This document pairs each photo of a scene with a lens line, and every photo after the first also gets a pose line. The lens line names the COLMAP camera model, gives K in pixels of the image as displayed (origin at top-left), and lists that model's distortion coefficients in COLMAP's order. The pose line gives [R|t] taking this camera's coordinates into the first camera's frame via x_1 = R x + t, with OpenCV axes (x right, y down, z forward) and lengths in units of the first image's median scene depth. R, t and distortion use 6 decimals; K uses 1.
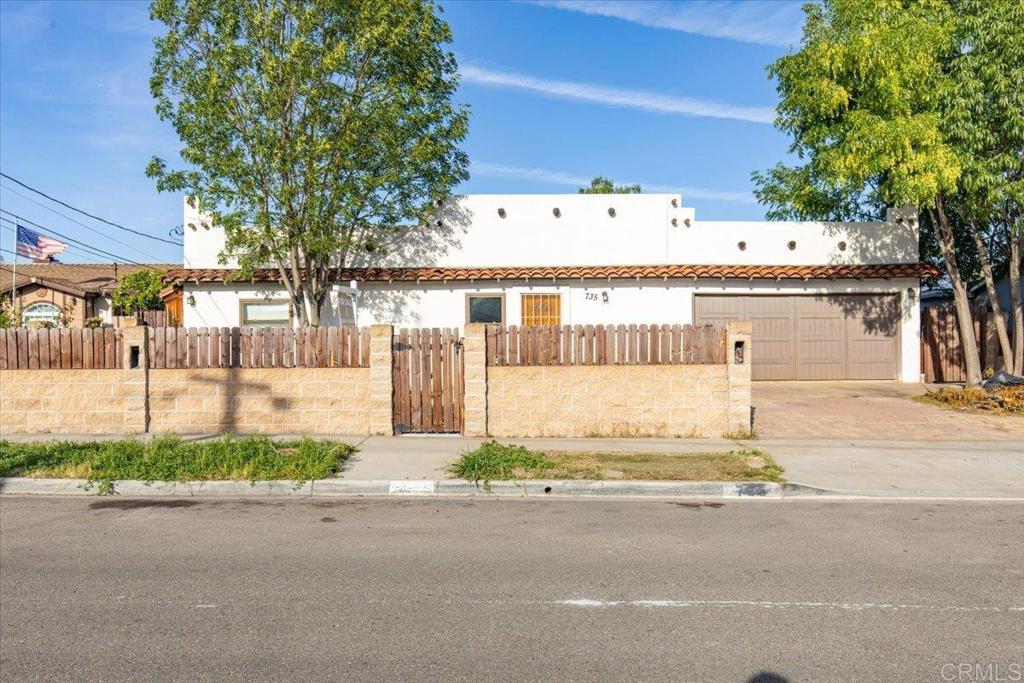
lens RADIAL K [[807.2, 0, 492.6], [0, 807.2, 354.1], [0, 0, 1]] dist [0.009646, -0.005700]
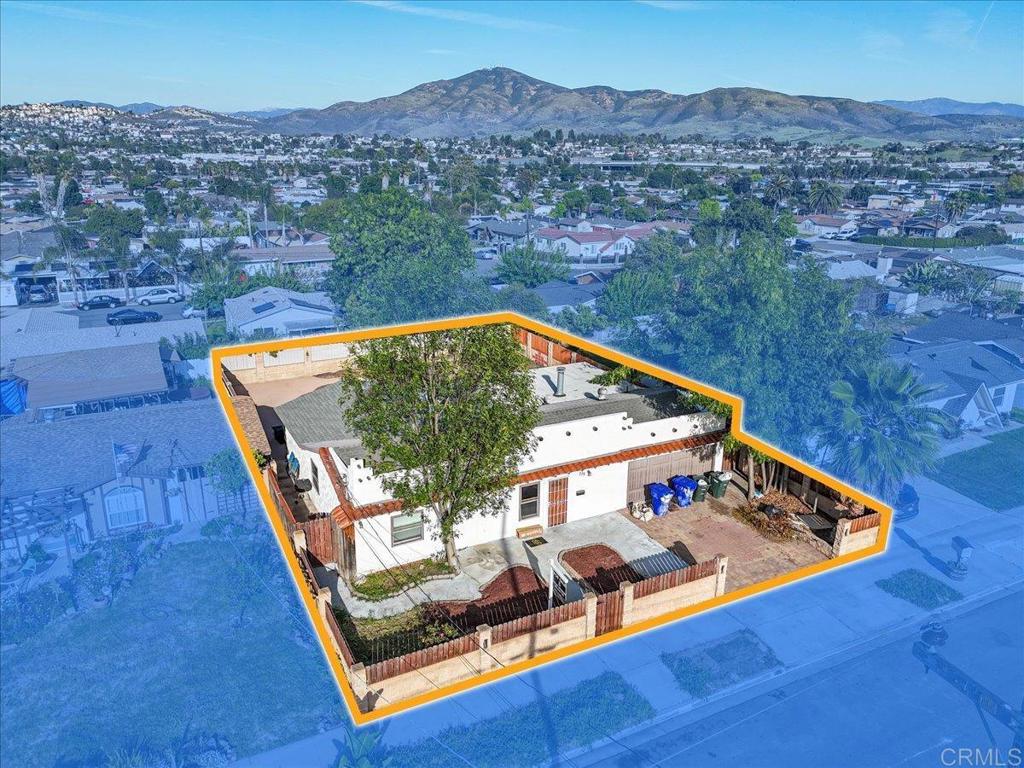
lens RADIAL K [[772.1, 0, 504.7], [0, 772.1, 388.3], [0, 0, 1]] dist [0.039935, -0.000021]
pose [[0.881902, -0.138550, 0.450614, -0.762671], [0.001718, 0.956777, 0.290817, -0.742591], [-0.471430, -0.255698, 0.844021, -0.293279]]
